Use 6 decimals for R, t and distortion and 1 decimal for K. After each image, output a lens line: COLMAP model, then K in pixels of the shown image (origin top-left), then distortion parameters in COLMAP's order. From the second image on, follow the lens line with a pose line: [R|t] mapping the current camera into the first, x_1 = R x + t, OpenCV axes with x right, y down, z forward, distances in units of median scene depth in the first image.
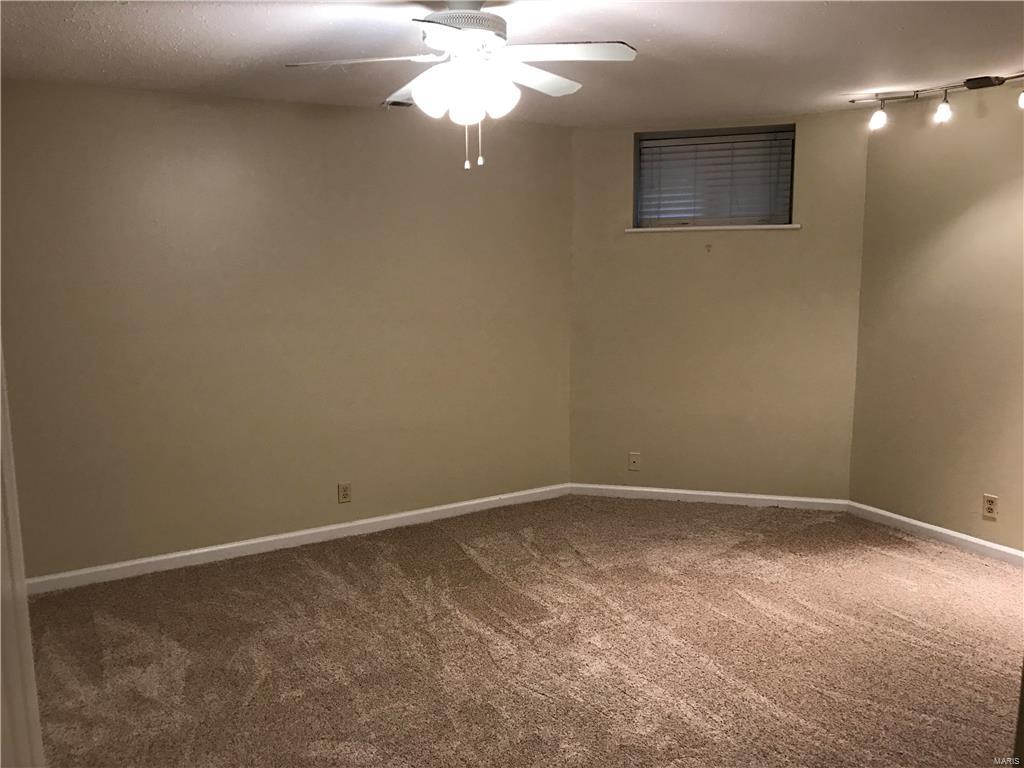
lens RADIAL K [[851.1, 0, 507.6], [0, 851.1, 383.6], [0, 0, 1]] dist [0.004259, 0.024844]
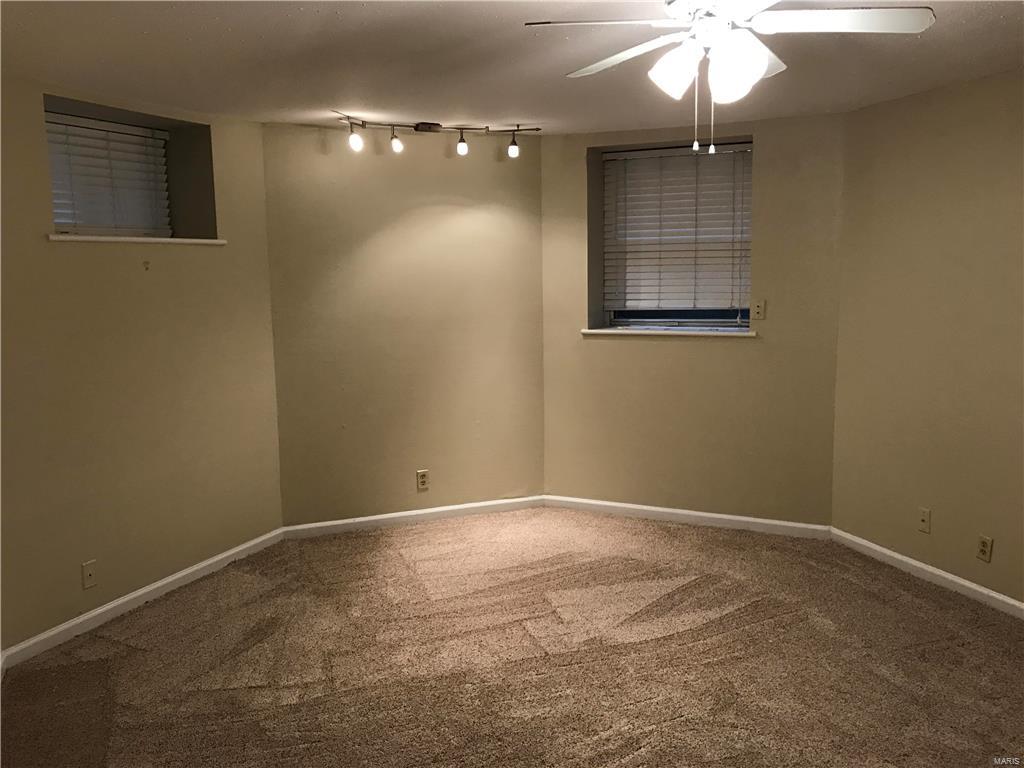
lens RADIAL K [[851.1, 0, 508.4], [0, 851.1, 384.4], [0, 0, 1]] dist [0.004259, 0.024844]
pose [[0.149471, -0.128191, 0.980421, -0.556626], [0.167053, 0.980580, 0.102744, -0.088118], [-0.974552, 0.148425, 0.167983, 0.639486]]
